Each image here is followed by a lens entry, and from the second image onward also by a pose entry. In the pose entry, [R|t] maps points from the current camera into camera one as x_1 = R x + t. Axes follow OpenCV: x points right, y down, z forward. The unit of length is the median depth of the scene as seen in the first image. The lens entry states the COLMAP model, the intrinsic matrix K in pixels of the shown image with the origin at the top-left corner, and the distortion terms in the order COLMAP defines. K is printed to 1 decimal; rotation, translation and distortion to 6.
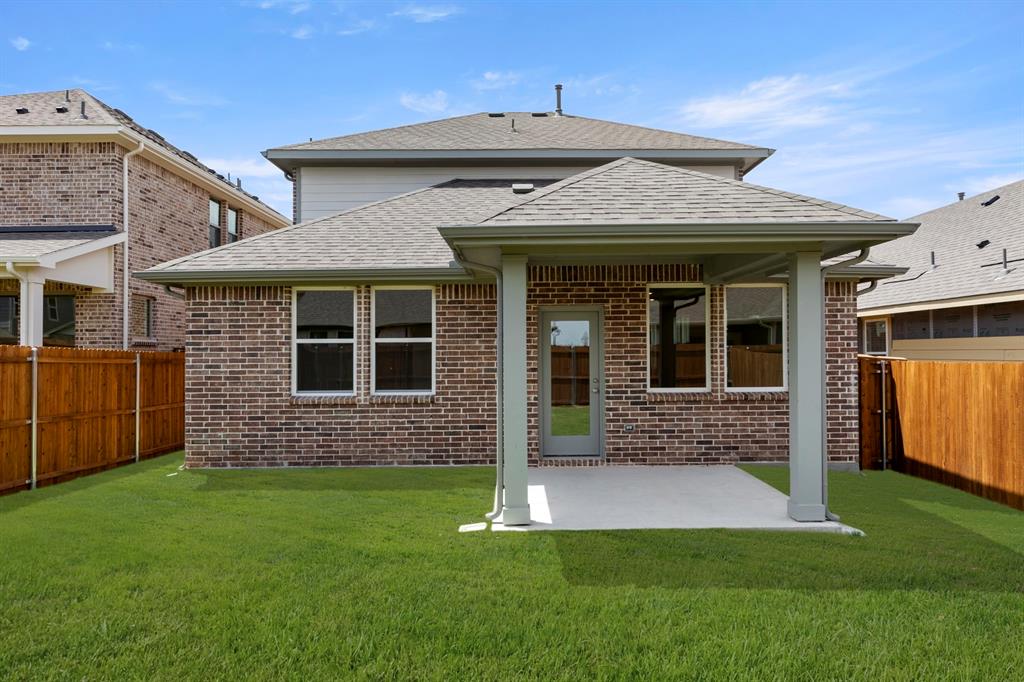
lens RADIAL K [[686.2, 0, 515.3], [0, 686.2, 339.8], [0, 0, 1]] dist [0.002156, -0.003015]
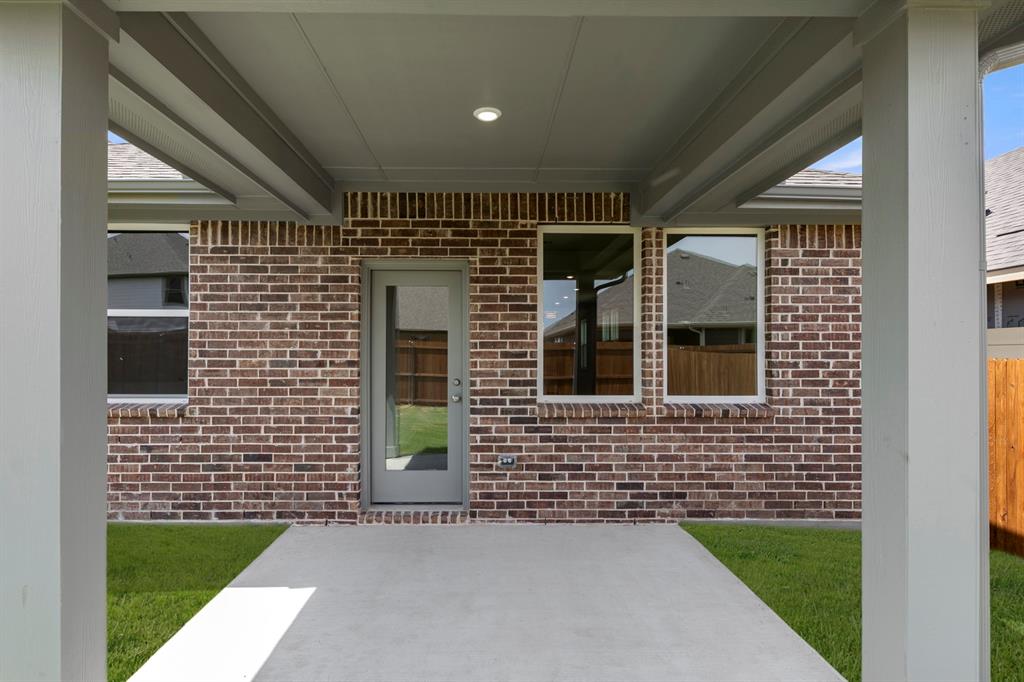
lens RADIAL K [[566.8, 0, 507.3], [0, 566.8, 339.6], [0, 0, 1]] dist [0.006989, 0.000035]
pose [[0.999579, 0.012408, 0.026227, 0.151361], [-0.011957, 0.999780, -0.017256, 0.029560], [-0.026436, 0.016935, 0.999507, 0.496058]]
